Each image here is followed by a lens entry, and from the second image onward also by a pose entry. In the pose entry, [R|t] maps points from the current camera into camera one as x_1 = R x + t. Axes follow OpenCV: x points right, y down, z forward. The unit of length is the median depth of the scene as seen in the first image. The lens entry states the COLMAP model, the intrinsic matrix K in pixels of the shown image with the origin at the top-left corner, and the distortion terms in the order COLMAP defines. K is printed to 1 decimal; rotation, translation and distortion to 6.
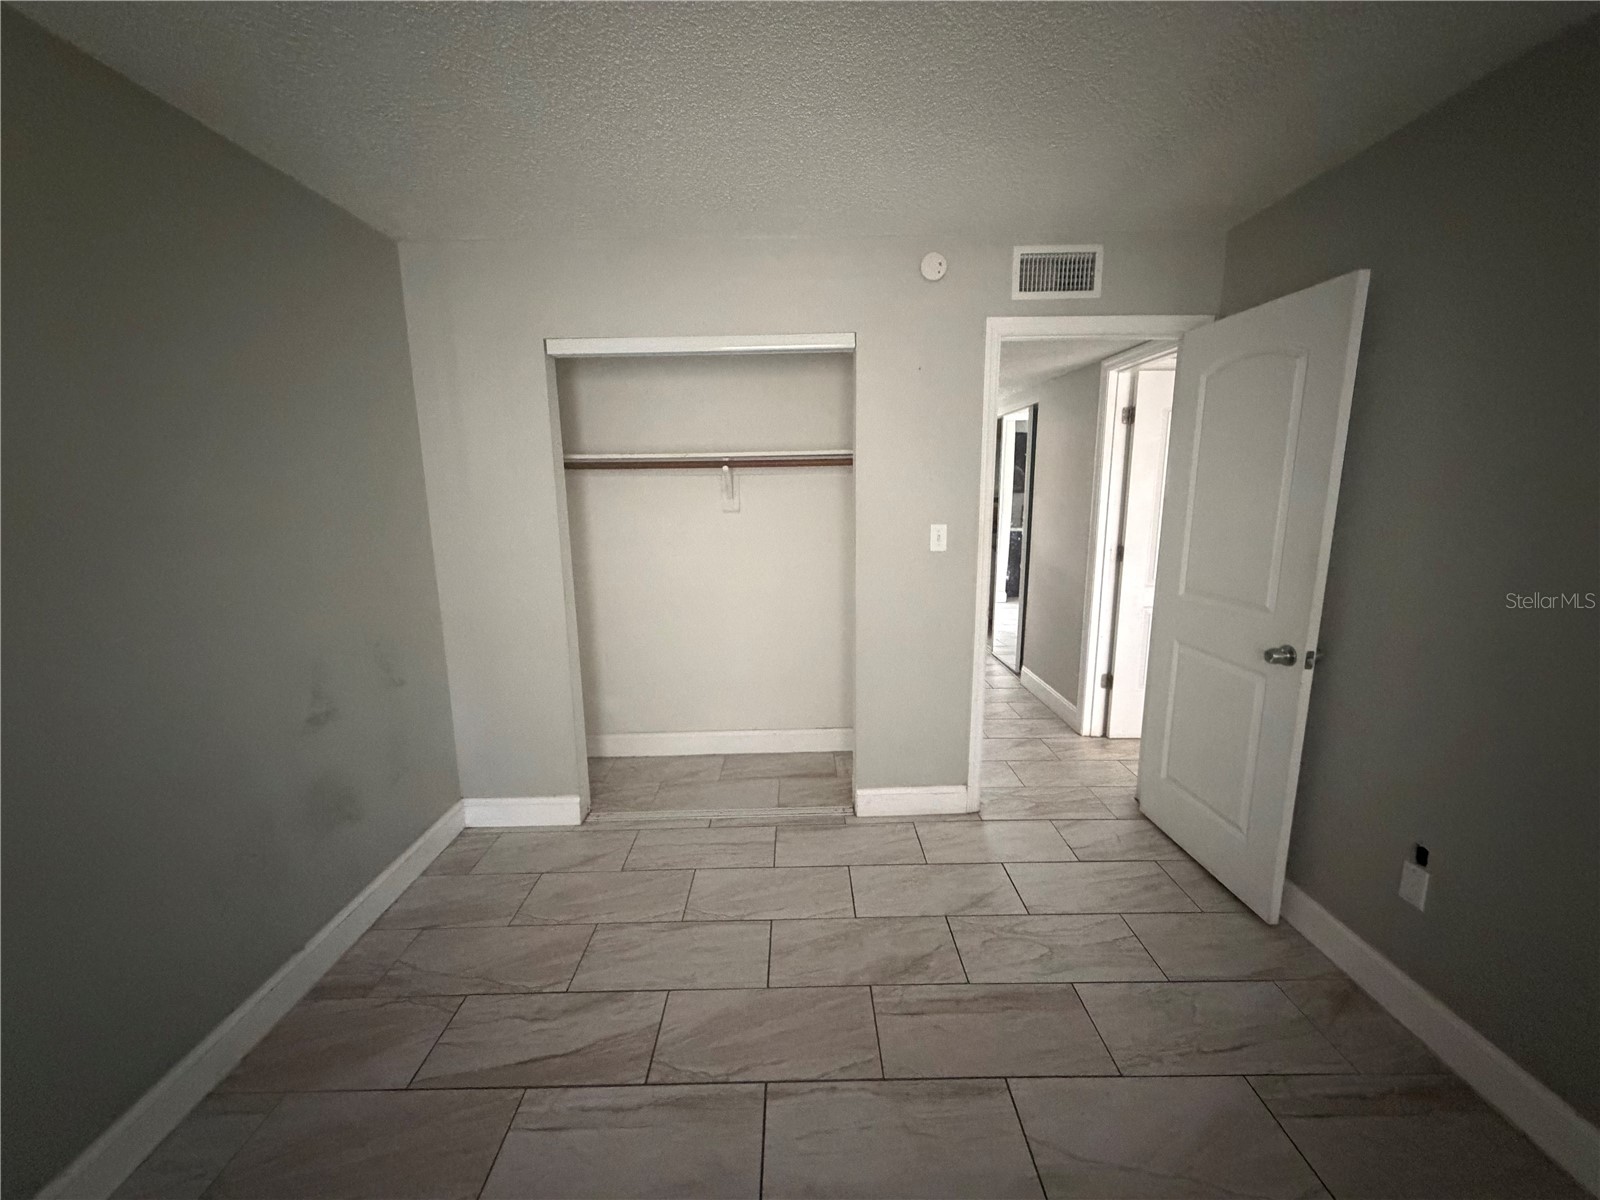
lens RADIAL K [[638.0, 0, 799.2], [0, 638.0, 597.3], [0, 0, 1]] dist [-0.000282, 0.000020]
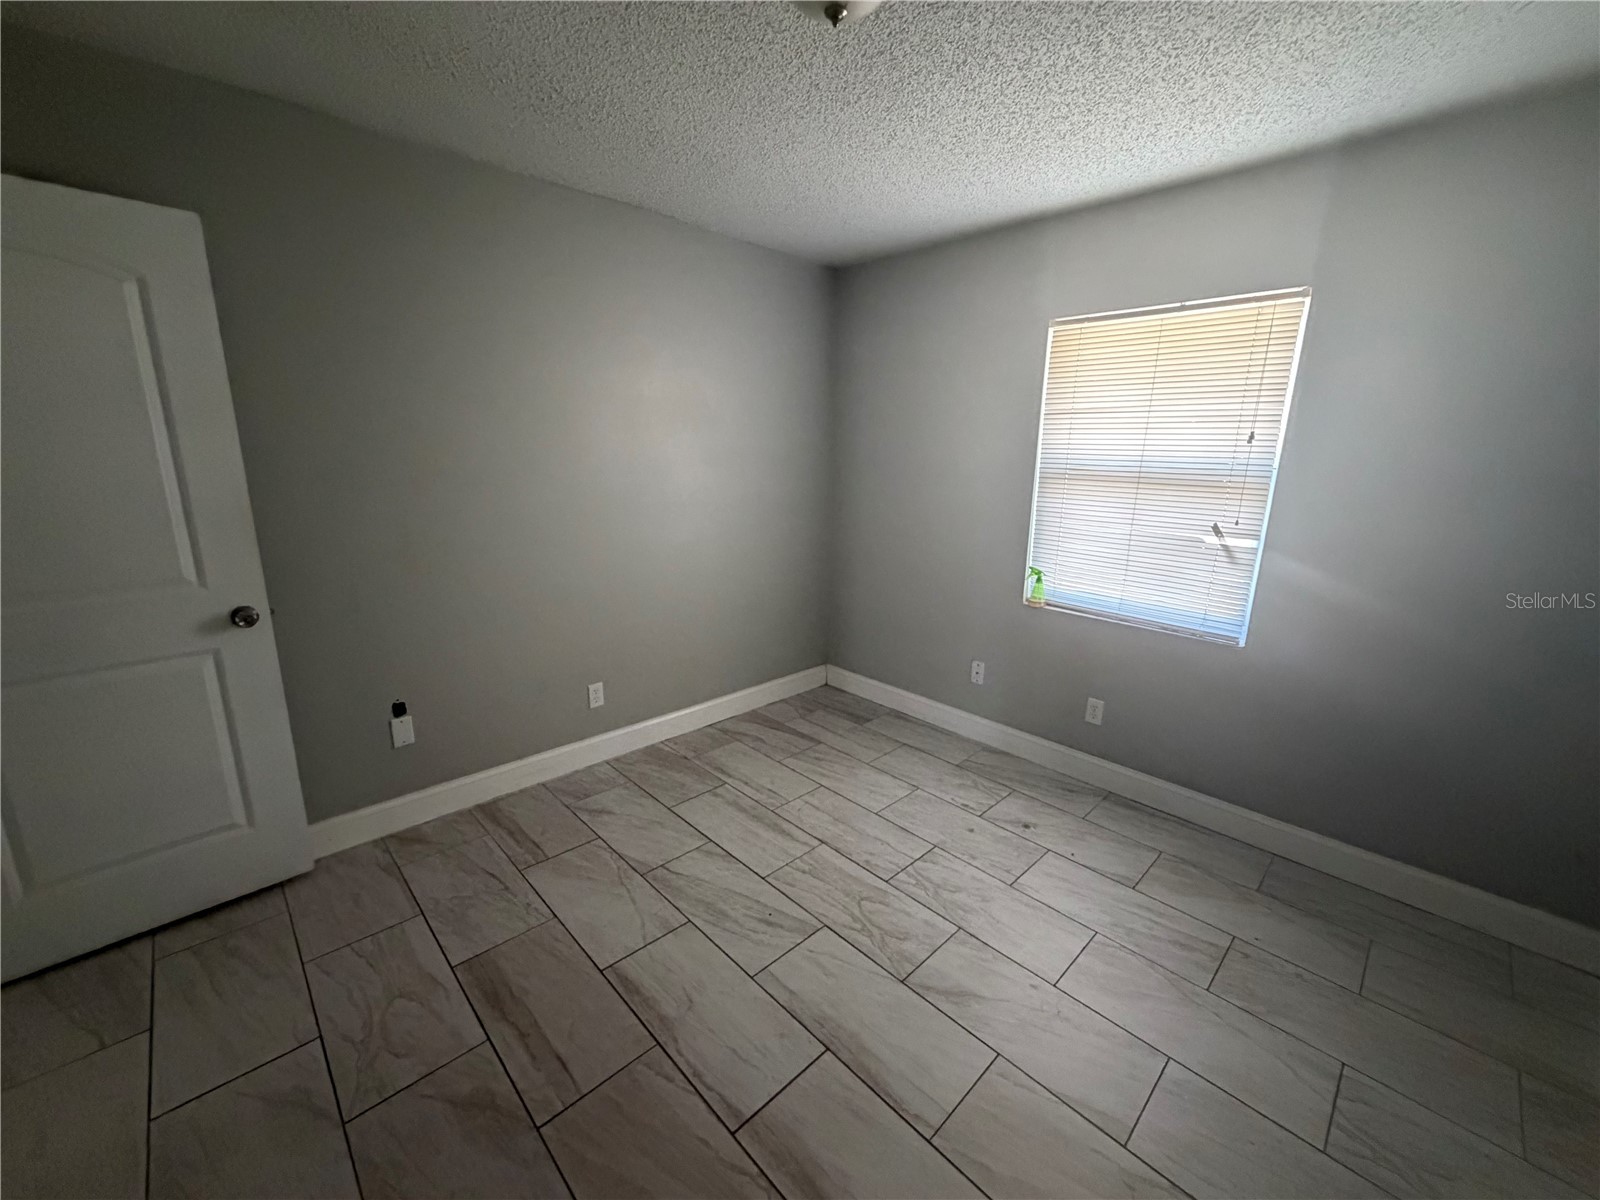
lens RADIAL K [[638.0, 0, 799.2], [0, 638.0, 597.3], [0, 0, 1]] dist [-0.000282, 0.000020]
pose [[-0.687812, -0.165080, 0.706868, -0.571370], [0.124106, 0.932716, 0.338584, -0.186481], [-0.715200, 0.320609, -0.621046, 1.171592]]
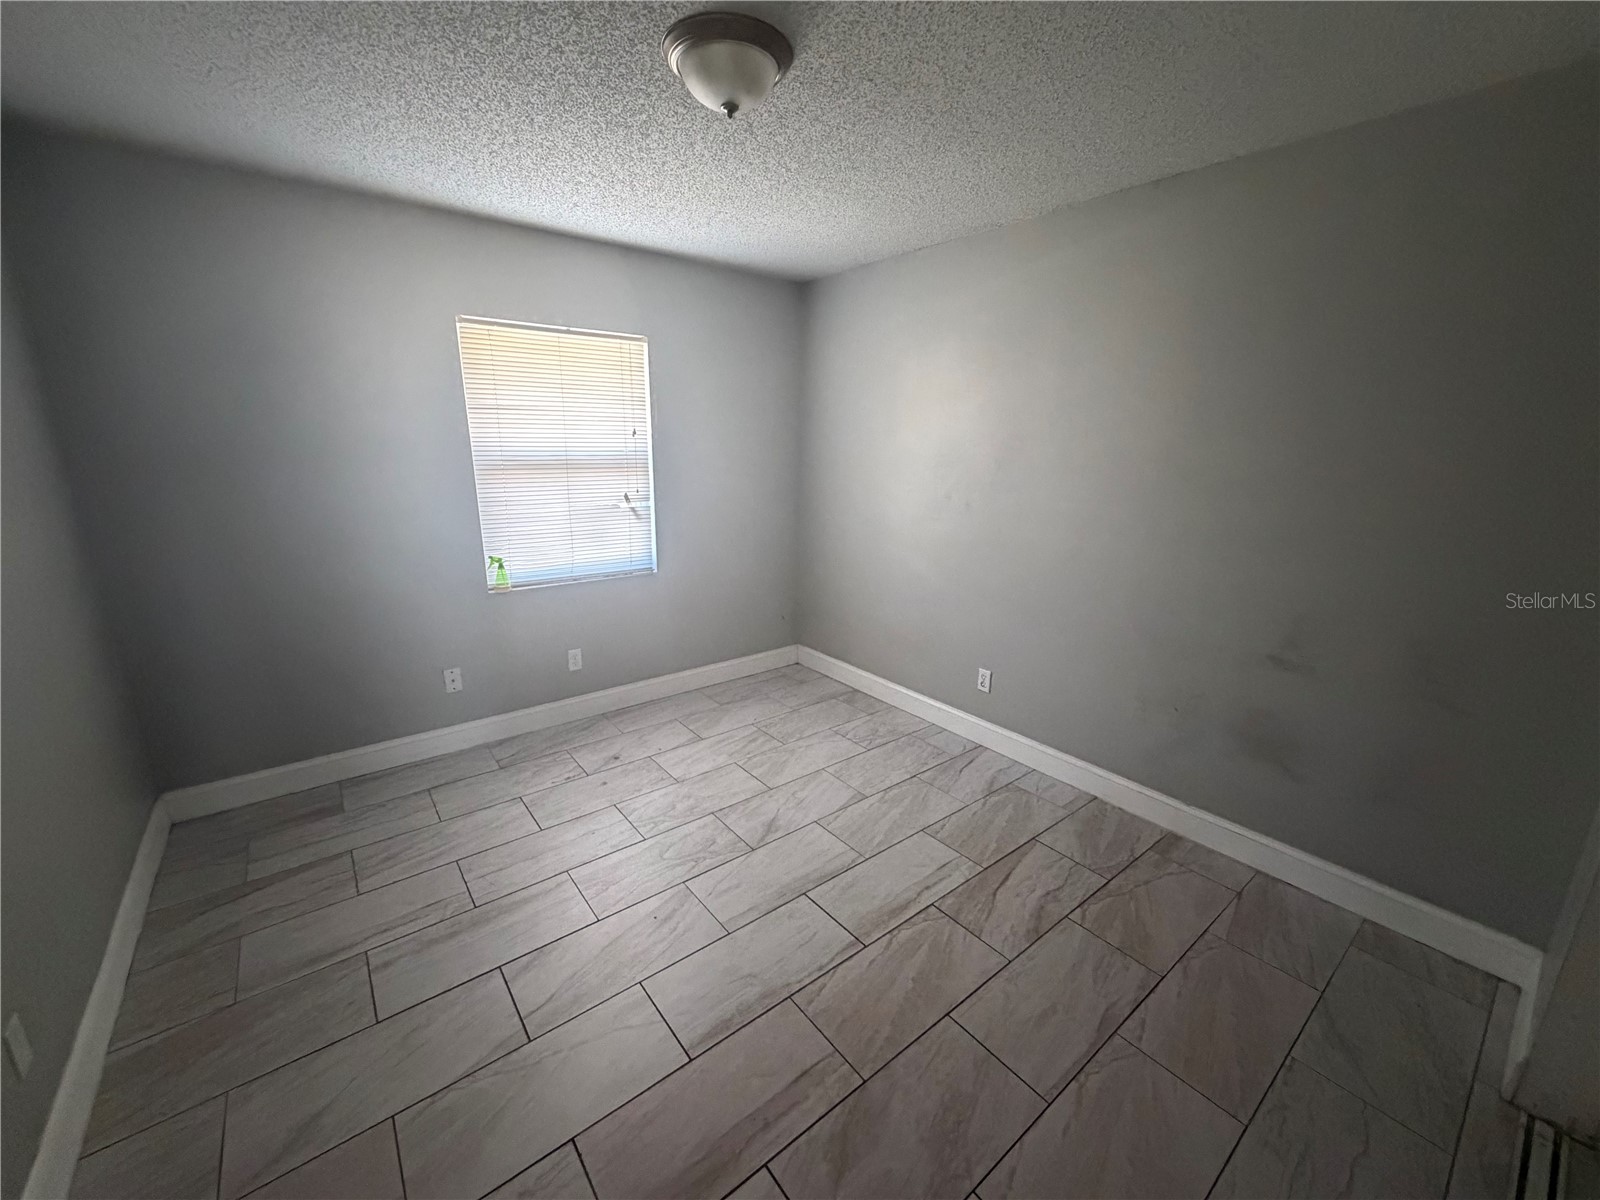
lens RADIAL K [[638.0, 0, 799.2], [0, 638.0, 597.3], [0, 0, 1]] dist [-0.000282, 0.000020]
pose [[-0.790854, 0.154481, -0.592188, 0.628953], [-0.112249, 0.914591, 0.388490, -0.287446], [0.601623, 0.373711, -0.705967, 1.448977]]
